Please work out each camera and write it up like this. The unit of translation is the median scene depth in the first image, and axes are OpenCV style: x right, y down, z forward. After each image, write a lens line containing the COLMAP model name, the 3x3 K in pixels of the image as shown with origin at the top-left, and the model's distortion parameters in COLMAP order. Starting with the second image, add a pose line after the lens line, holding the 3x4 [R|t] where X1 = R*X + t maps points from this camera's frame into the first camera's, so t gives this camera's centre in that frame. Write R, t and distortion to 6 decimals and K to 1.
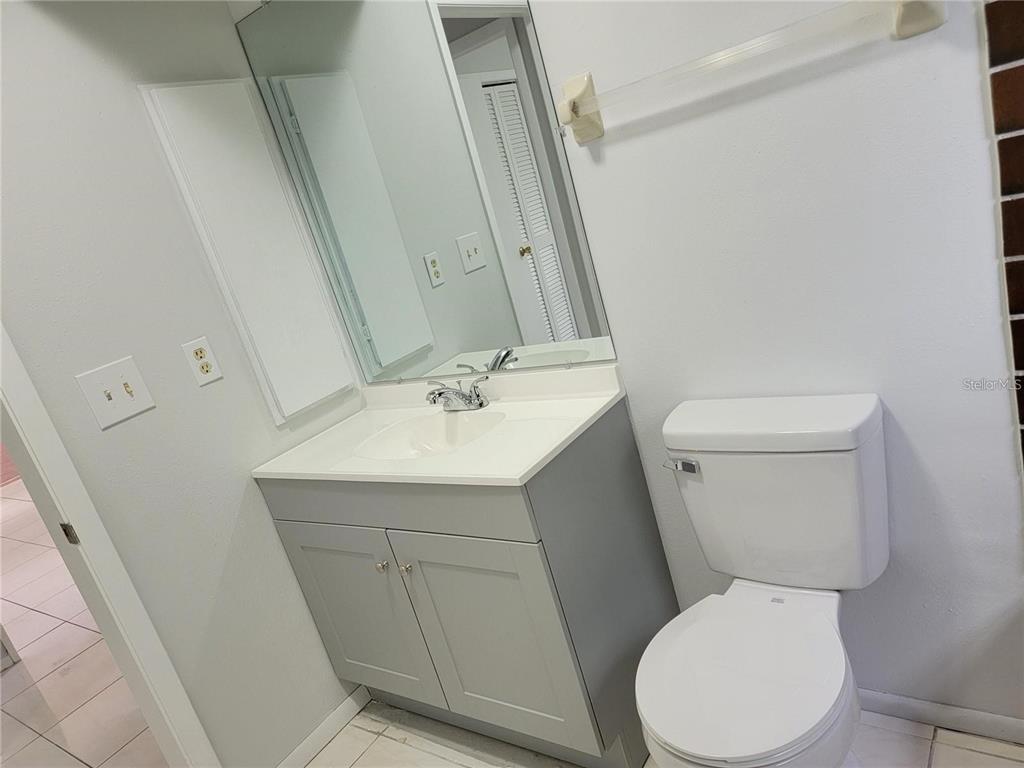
lens RADIAL K [[720.3, 0, 515.9], [0, 720.3, 392.9], [0, 0, 1]] dist [0.066869, -0.045250]
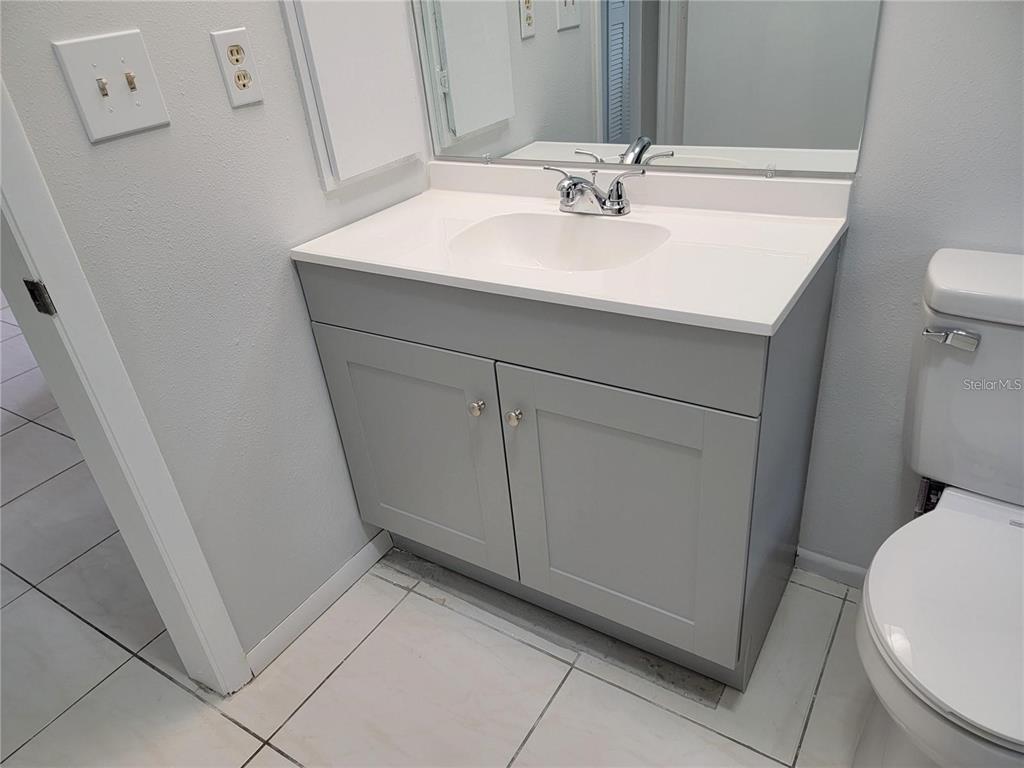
lens RADIAL K [[720.3, 0, 513.6], [0, 720.3, 398.9], [0, 0, 1]] dist [0.066869, -0.045250]
pose [[0.981143, 0.135627, 0.137709, -0.225137], [-0.164492, 0.960034, 0.226444, 0.050280], [-0.101494, -0.244826, 0.964240, 0.250297]]
